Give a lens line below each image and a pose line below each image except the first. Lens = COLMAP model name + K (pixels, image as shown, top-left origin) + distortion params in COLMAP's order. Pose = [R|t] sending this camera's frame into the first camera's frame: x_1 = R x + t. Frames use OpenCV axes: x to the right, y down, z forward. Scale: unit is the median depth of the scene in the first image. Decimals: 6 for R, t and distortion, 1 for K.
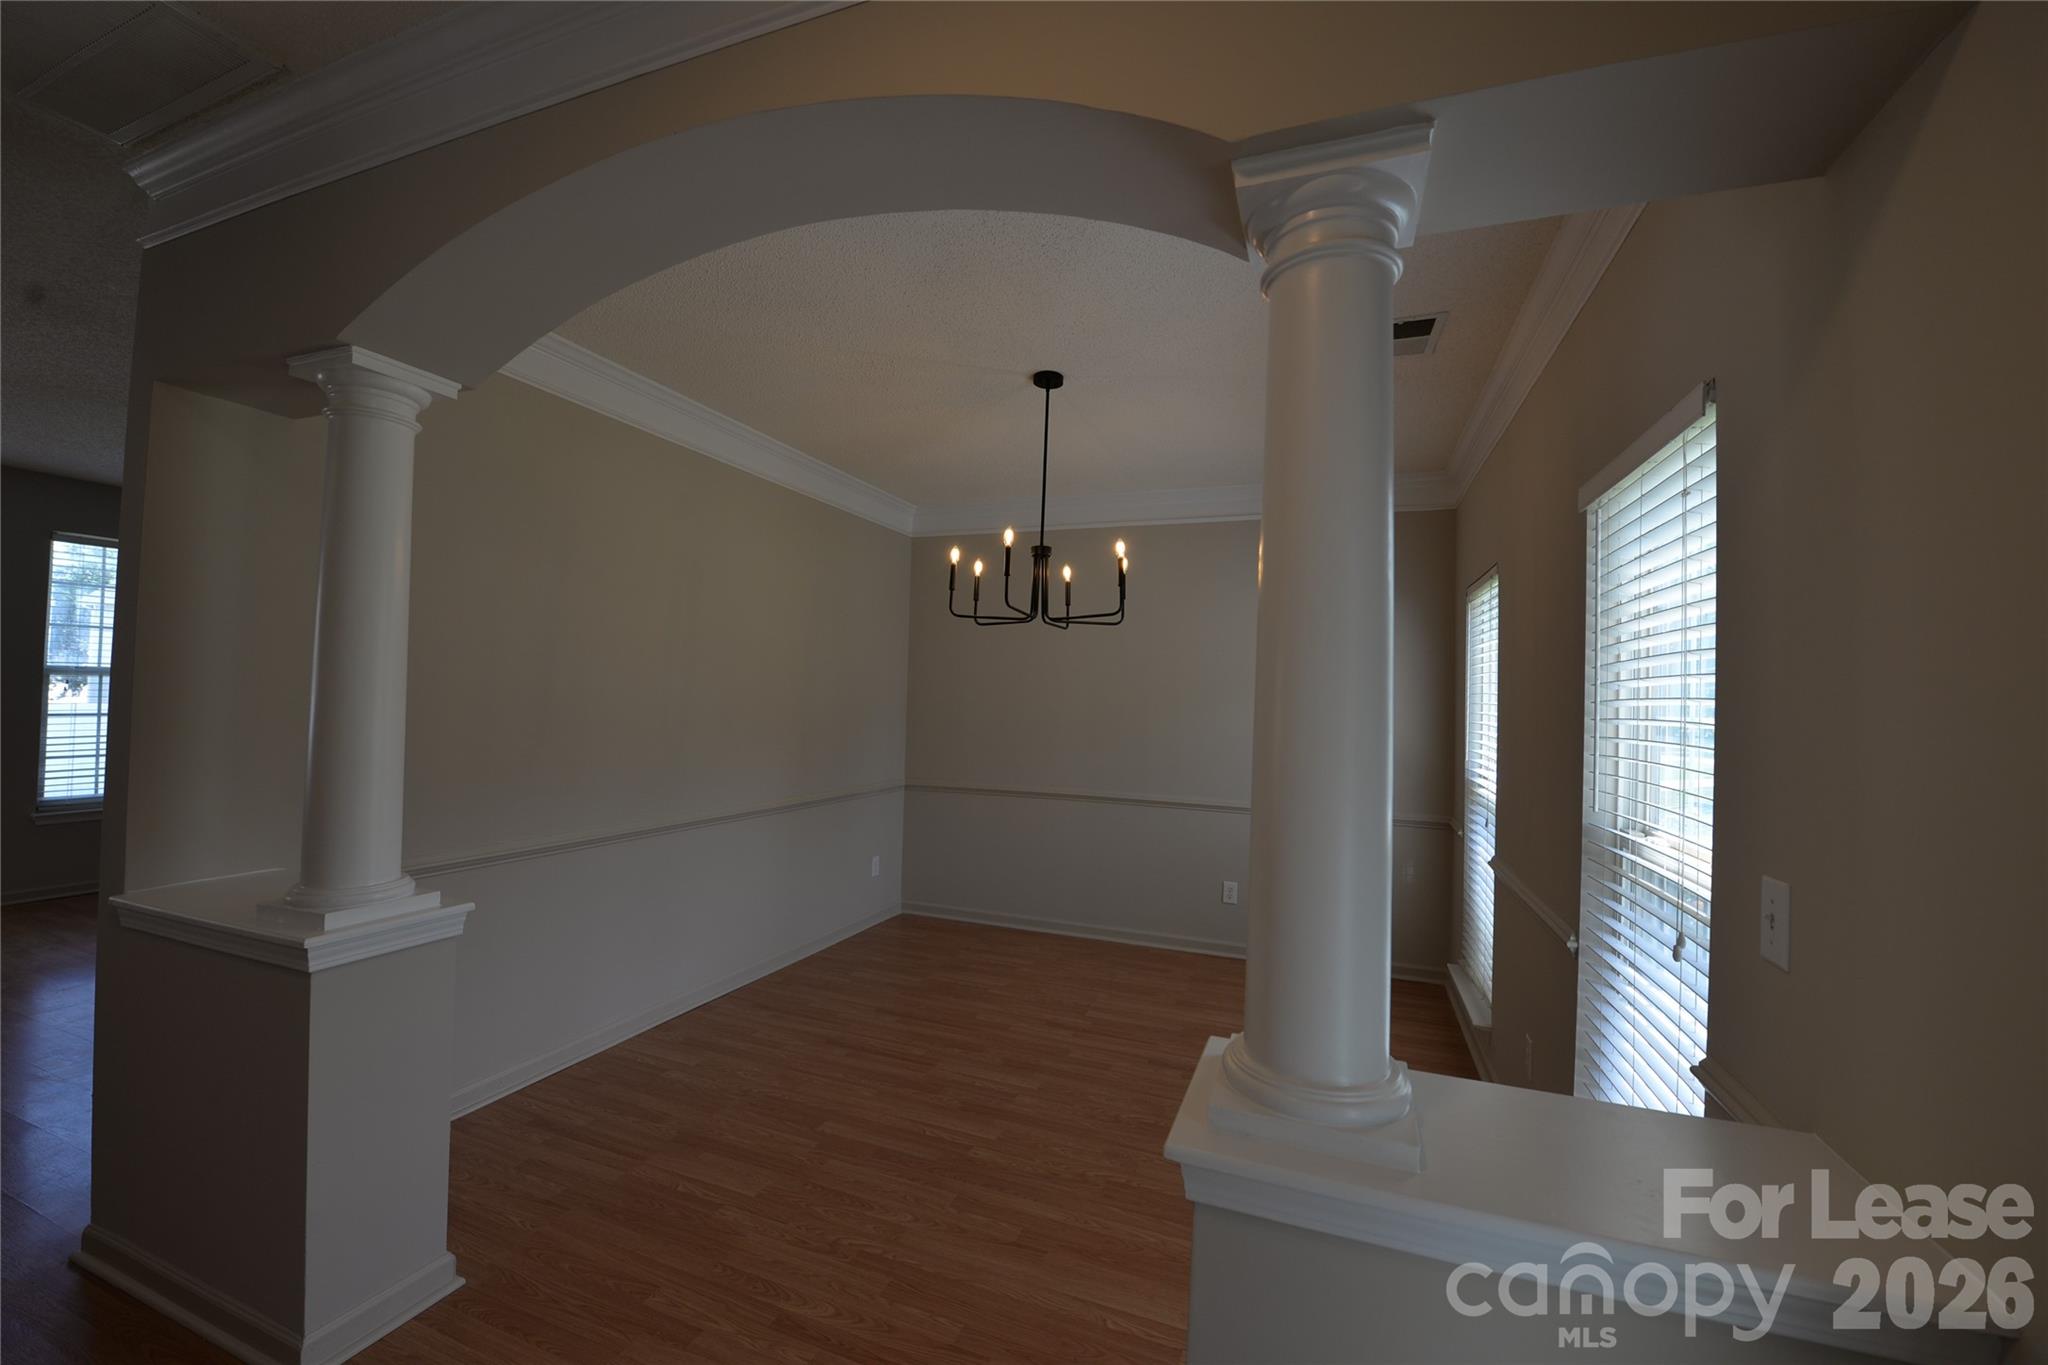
lens RADIAL K [[813.1, 0, 1021.6], [0, 813.1, 677.0], [0, 0, 1]] dist [-0.030536, 0.000816]
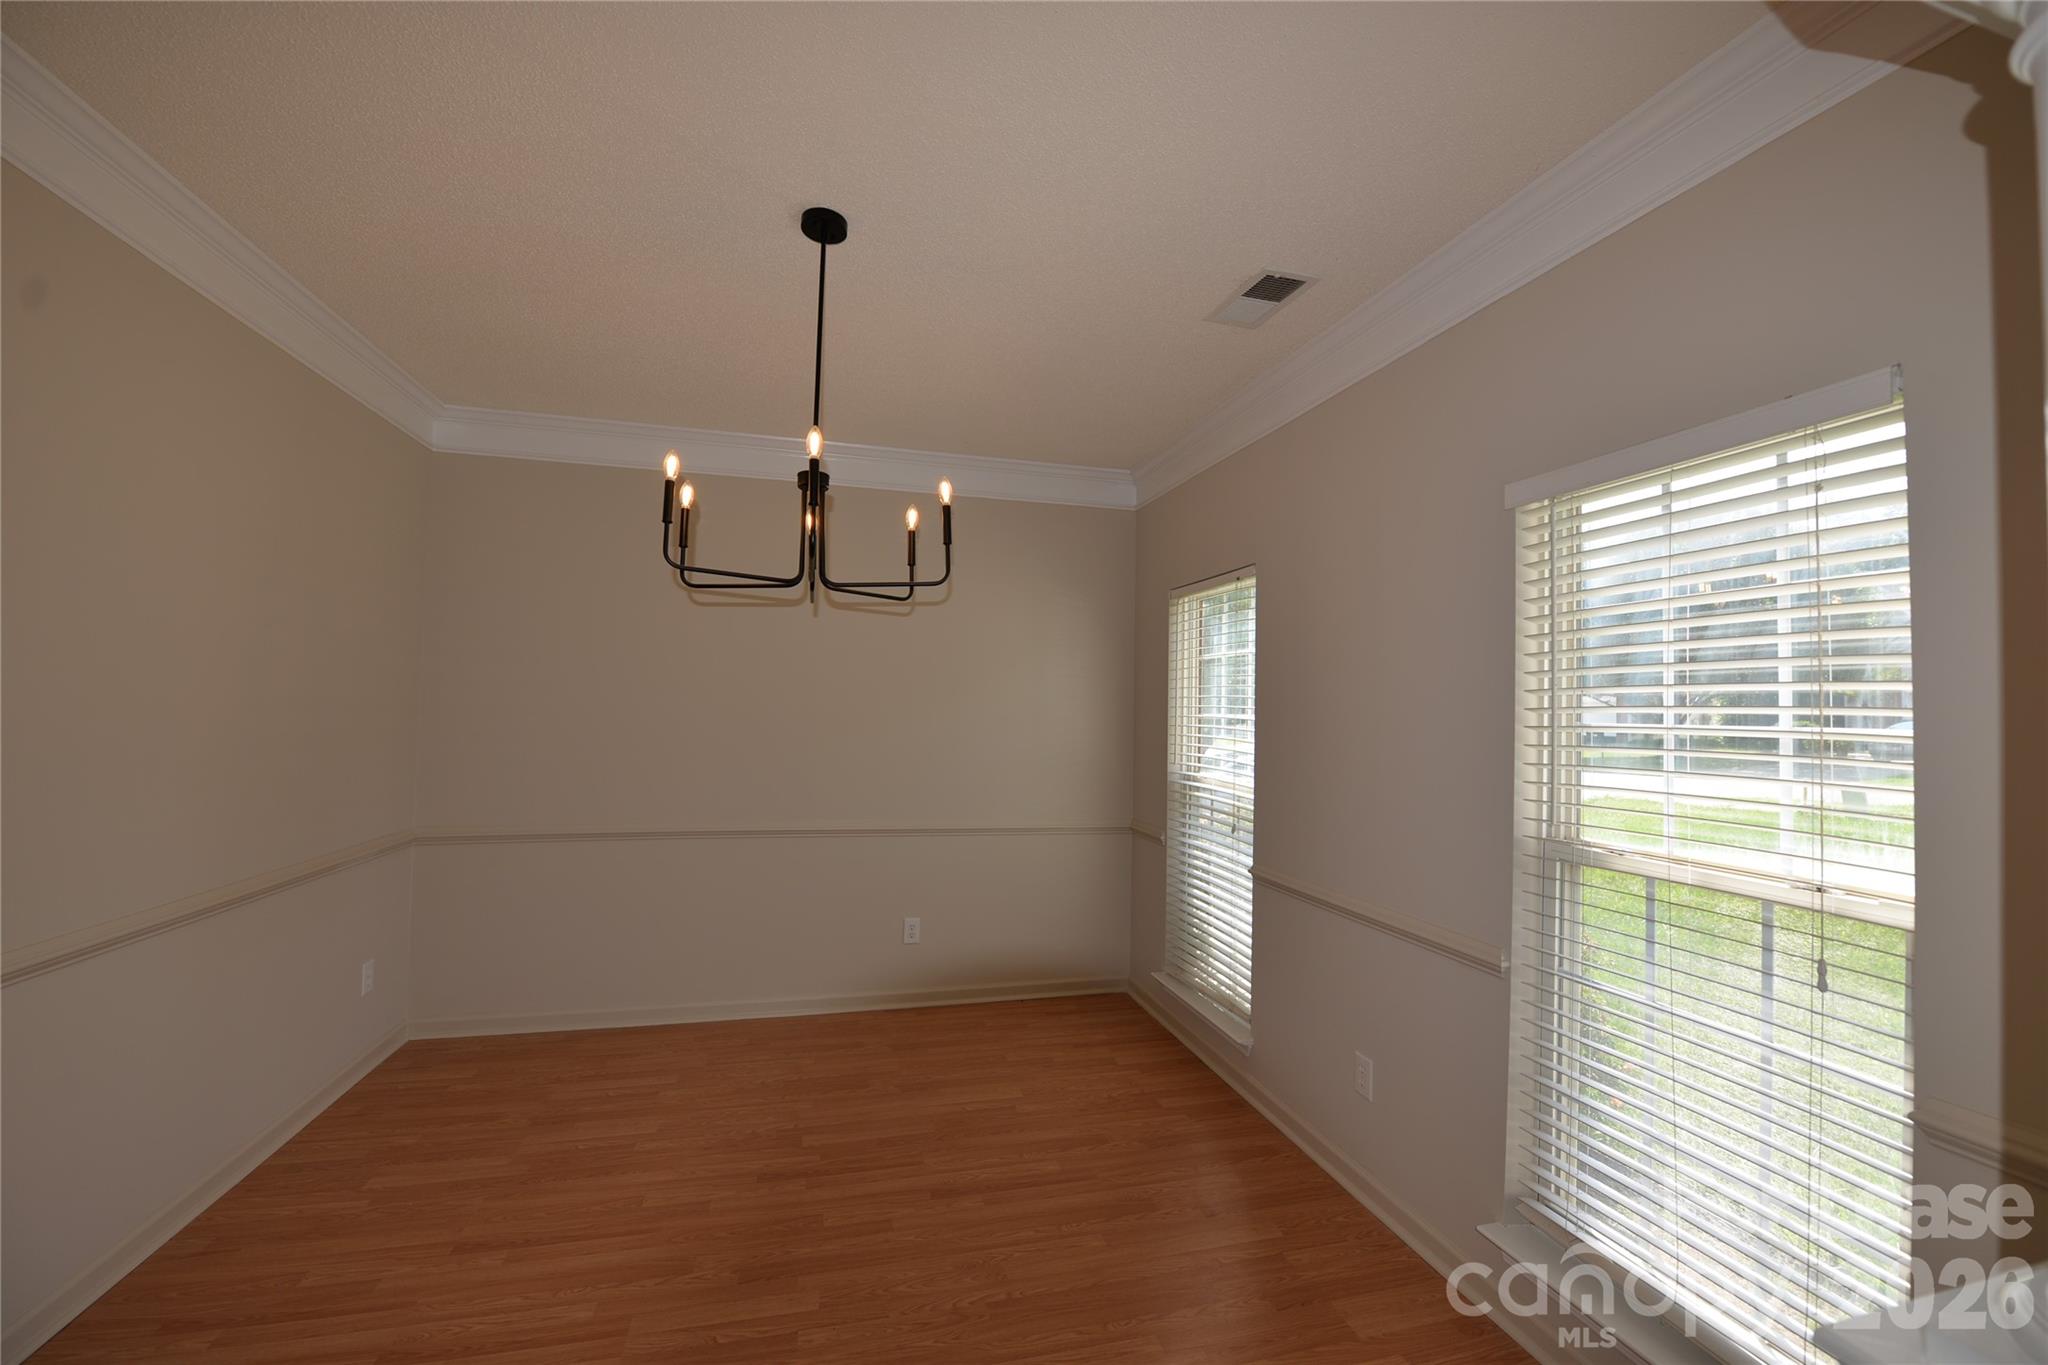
lens RADIAL K [[813.1, 0, 1021.6], [0, 813.1, 677.0], [0, 0, 1]] dist [-0.030536, 0.000816]
pose [[0.808682, 0.010801, 0.588147, -0.193305], [-0.013293, 0.999912, -0.000086, 0.000822], [-0.588096, -0.007748, 0.808754, 0.326356]]
